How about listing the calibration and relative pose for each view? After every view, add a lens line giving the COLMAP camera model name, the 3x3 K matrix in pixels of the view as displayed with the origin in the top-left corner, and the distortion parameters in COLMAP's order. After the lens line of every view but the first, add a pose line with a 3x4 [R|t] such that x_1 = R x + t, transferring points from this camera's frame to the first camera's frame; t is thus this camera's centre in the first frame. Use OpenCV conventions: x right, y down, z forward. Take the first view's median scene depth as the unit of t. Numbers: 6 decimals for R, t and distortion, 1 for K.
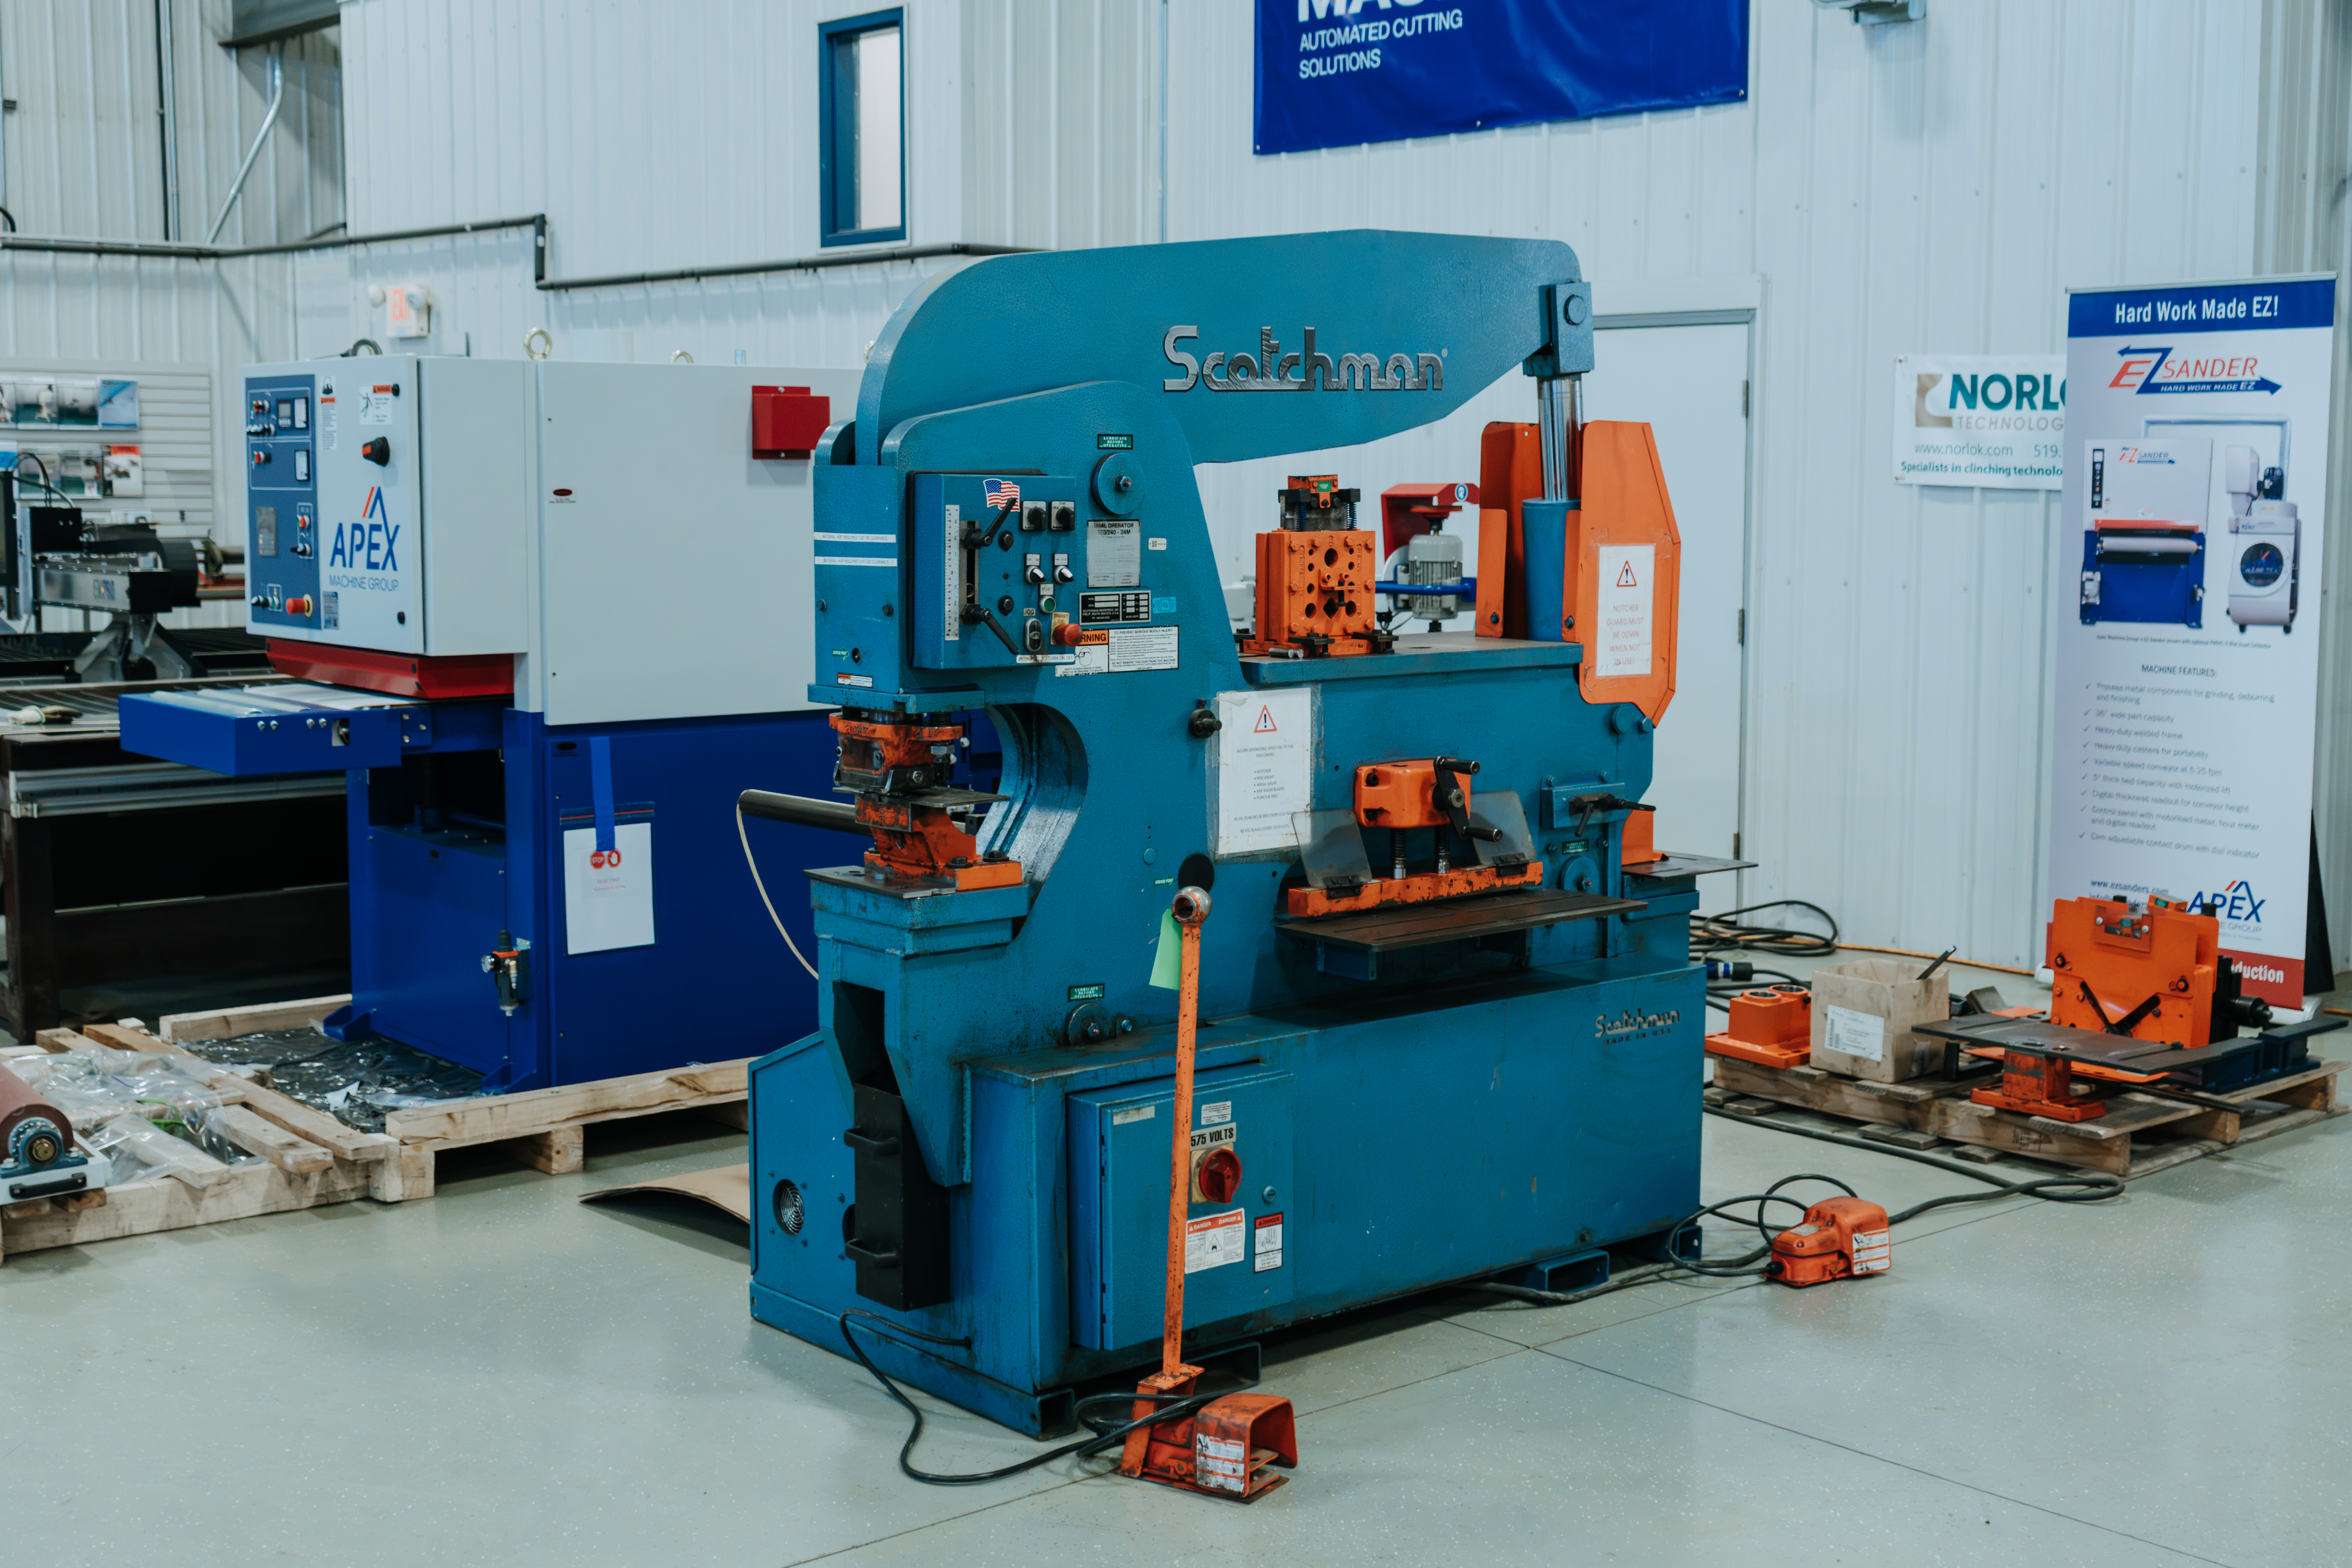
lens RADIAL K [[2894.6, 0, 1164.7], [0, 2894.6, 788.1], [0, 0, 1]] dist [-0.009791, 0.000000]
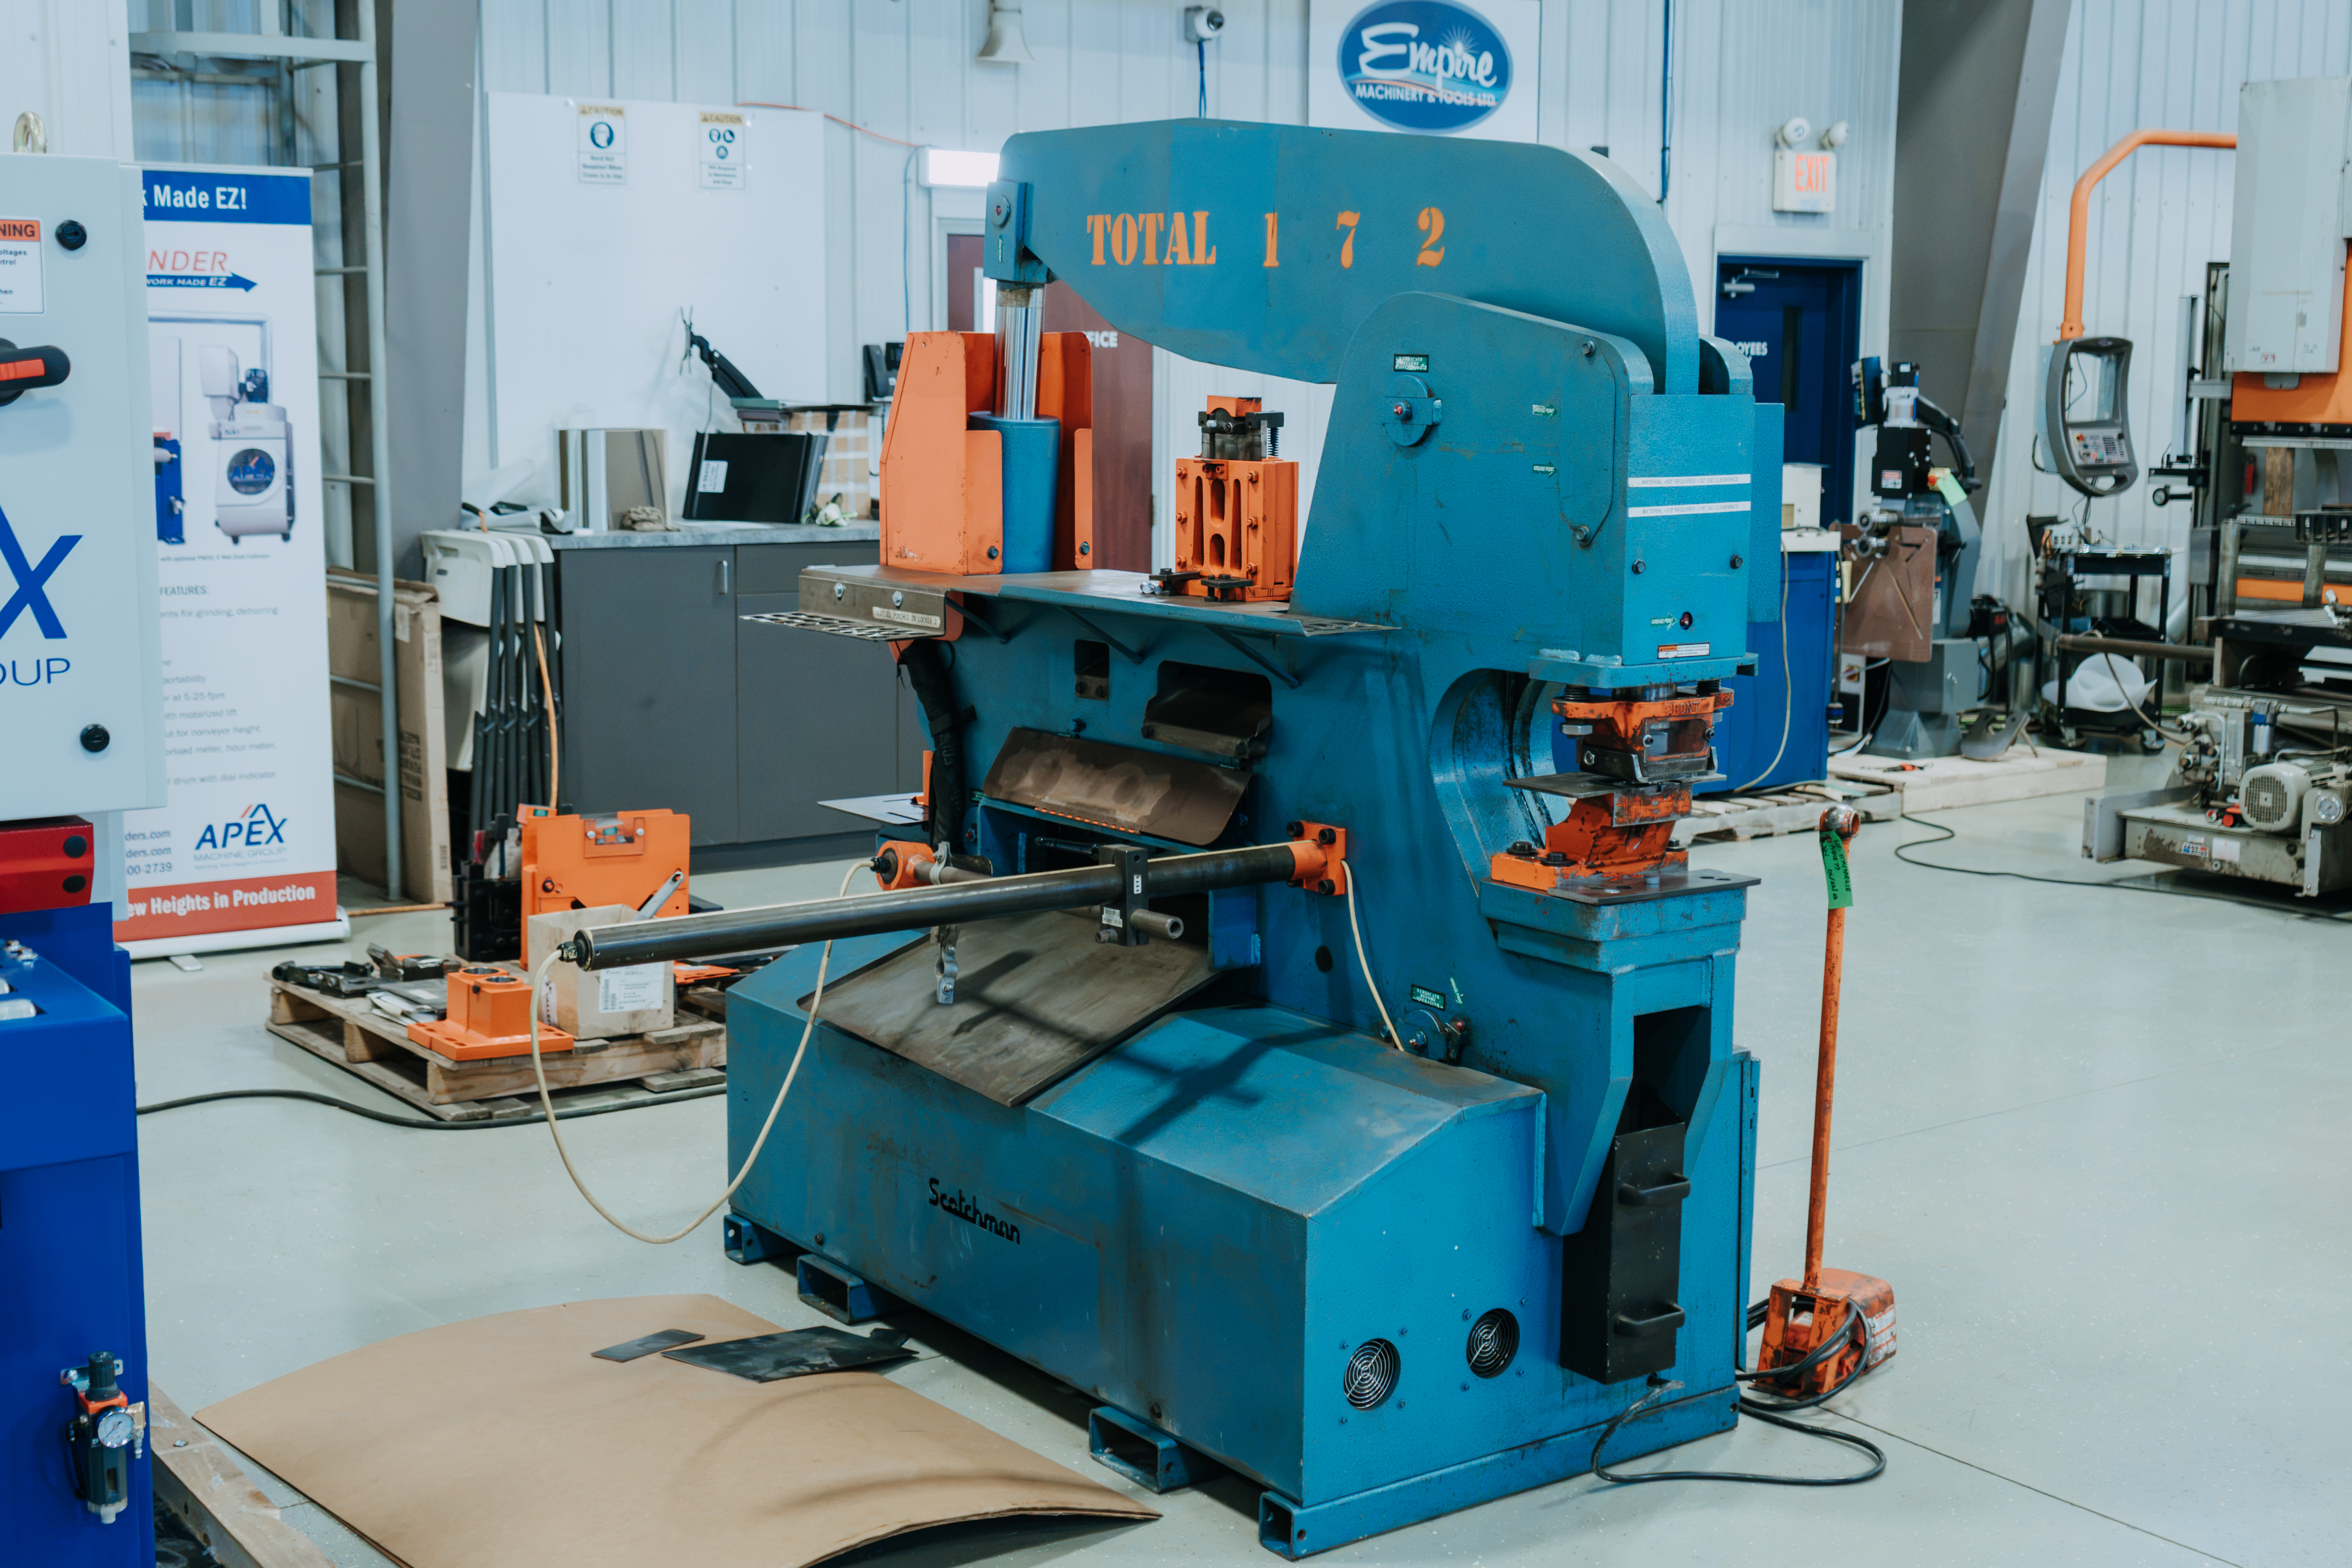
lens RADIAL K [[2894.6, 0, 1171.6], [0, 2894.6, 774.1], [0, 0, 1]] dist [-0.009791, 0.000000]
pose [[0.062896, -0.143953, 0.987584, -0.851314], [0.105186, 0.984988, 0.136876, -0.118514], [-0.992462, 0.095271, 0.077093, 0.970285]]
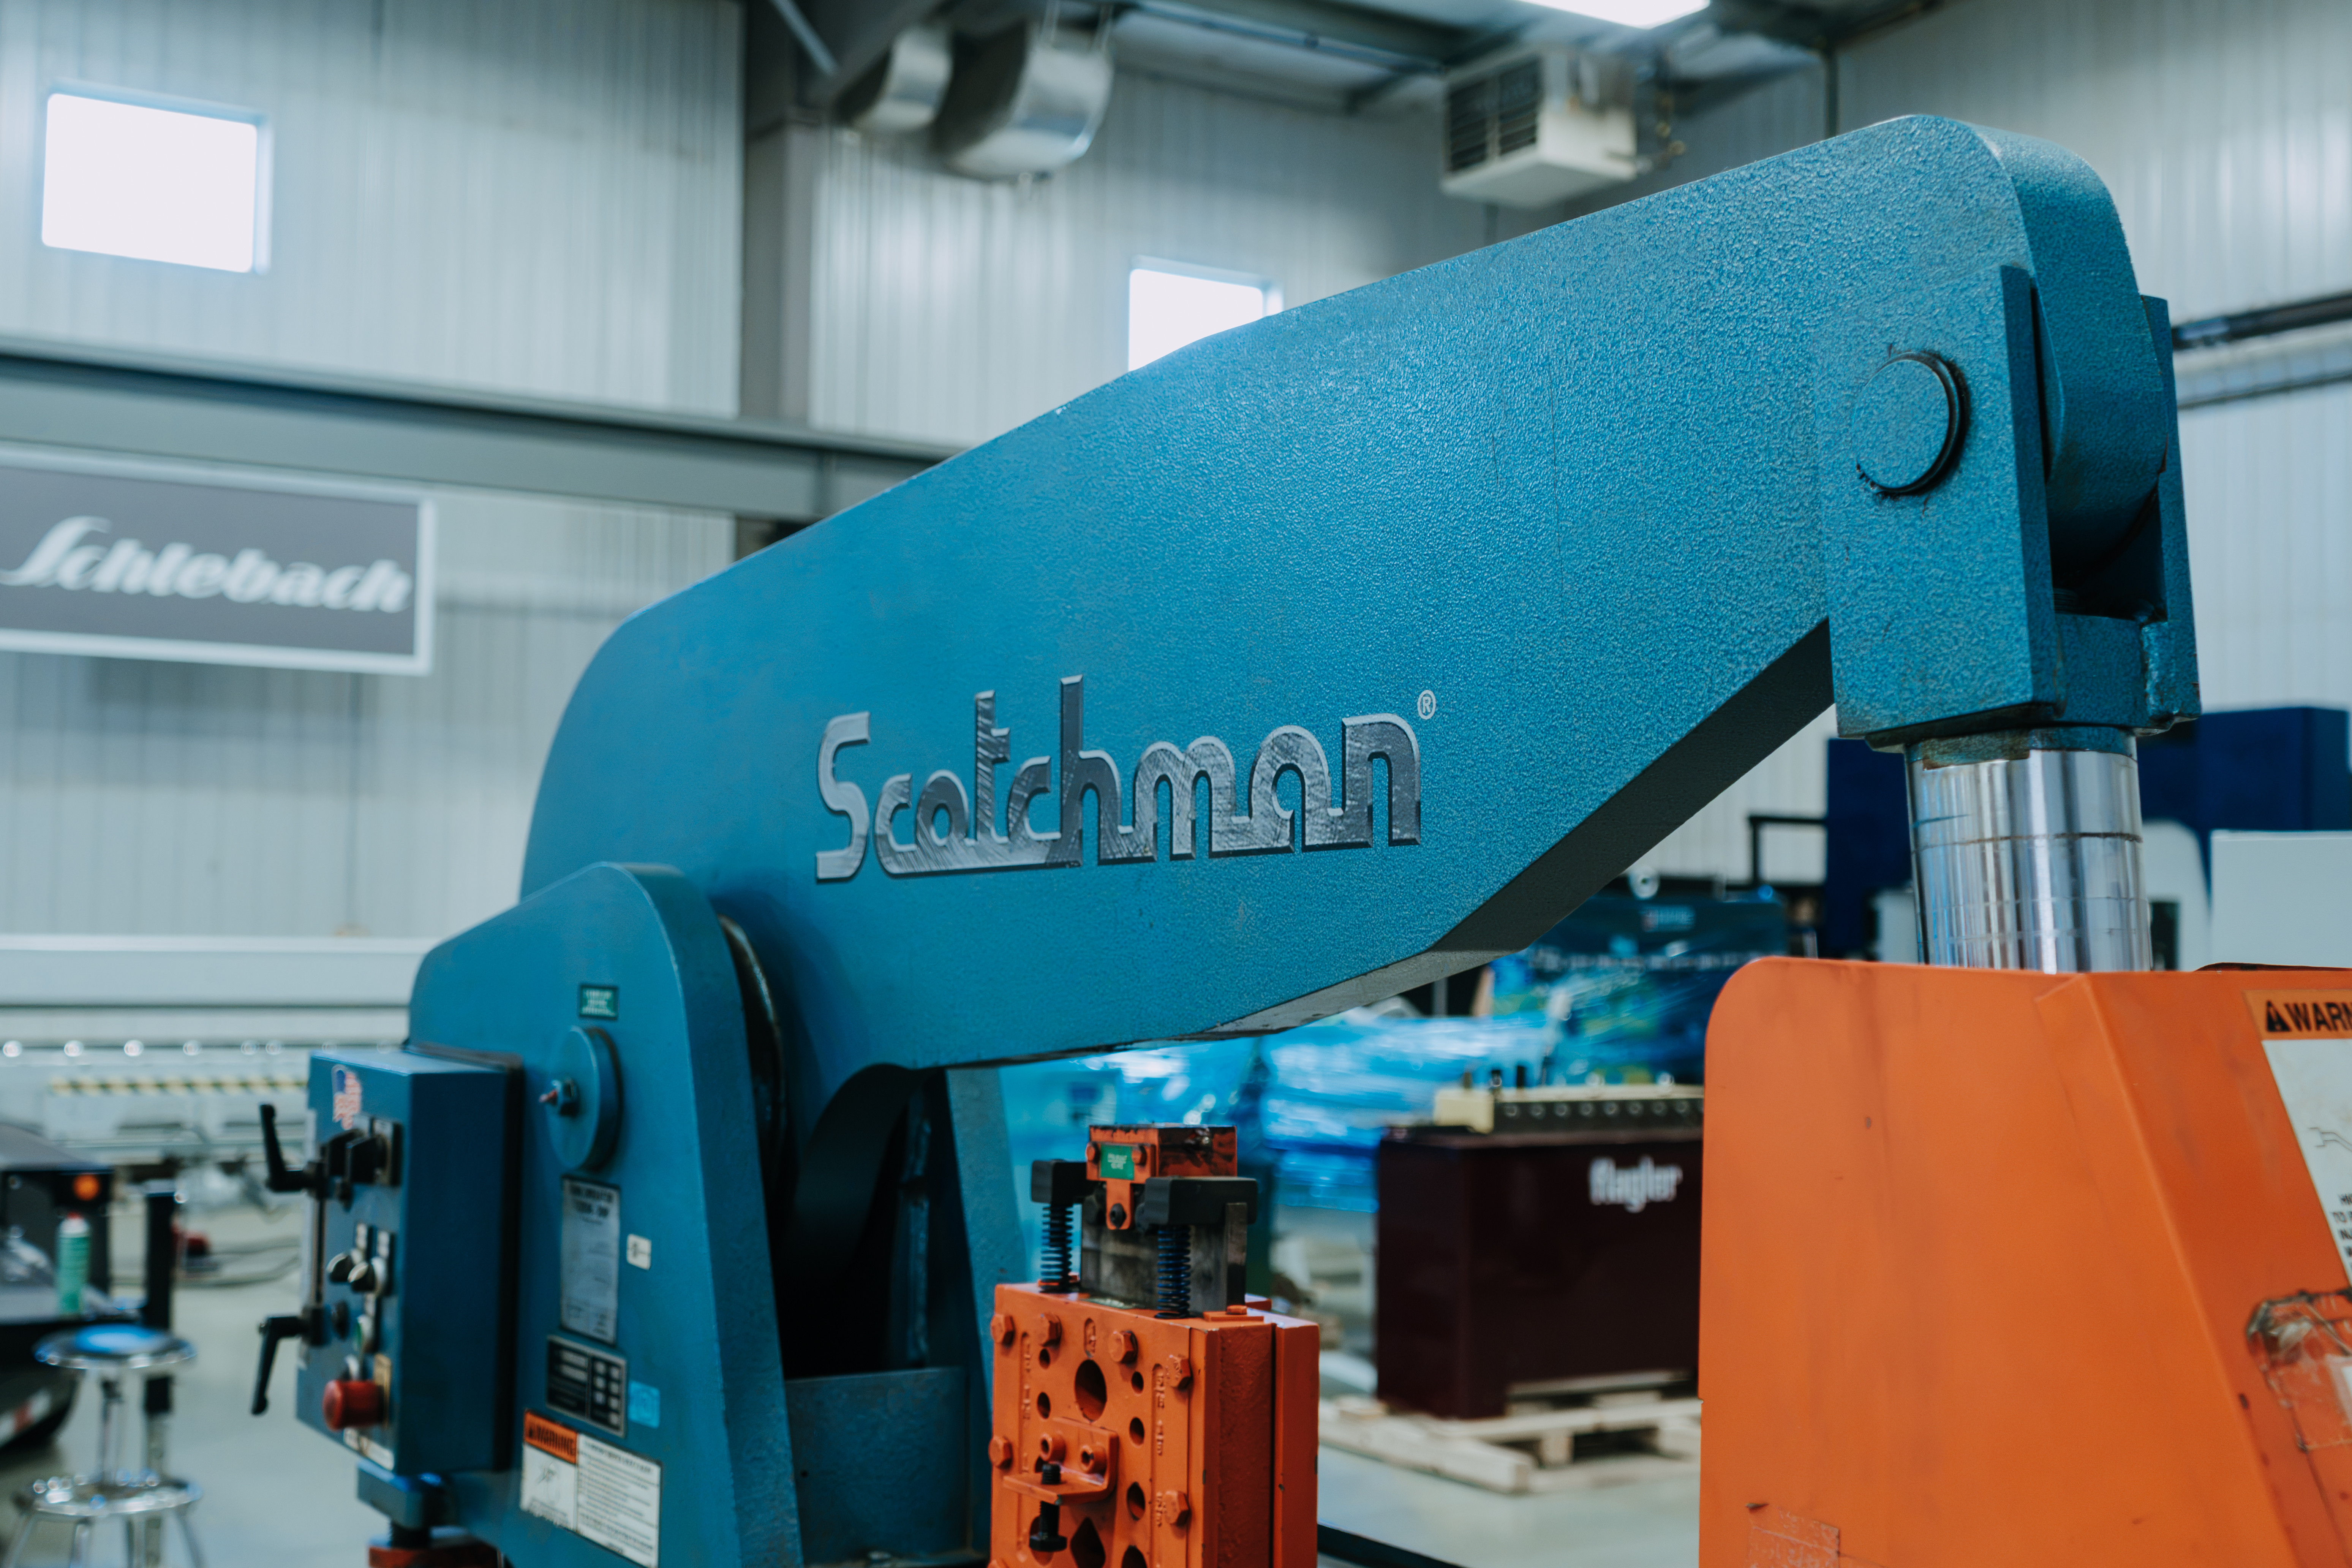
lens RADIAL K [[2894.6, 0, 1182.6], [0, 2894.6, 778.9], [0, 0, 1]] dist [-0.009791, 0.000000]
pose [[-0.122555, -0.057178, -0.990813, 0.374469], [-0.126776, 0.991062, -0.041511, -0.134476], [0.984331, 0.120524, -0.128708, 1.049219]]
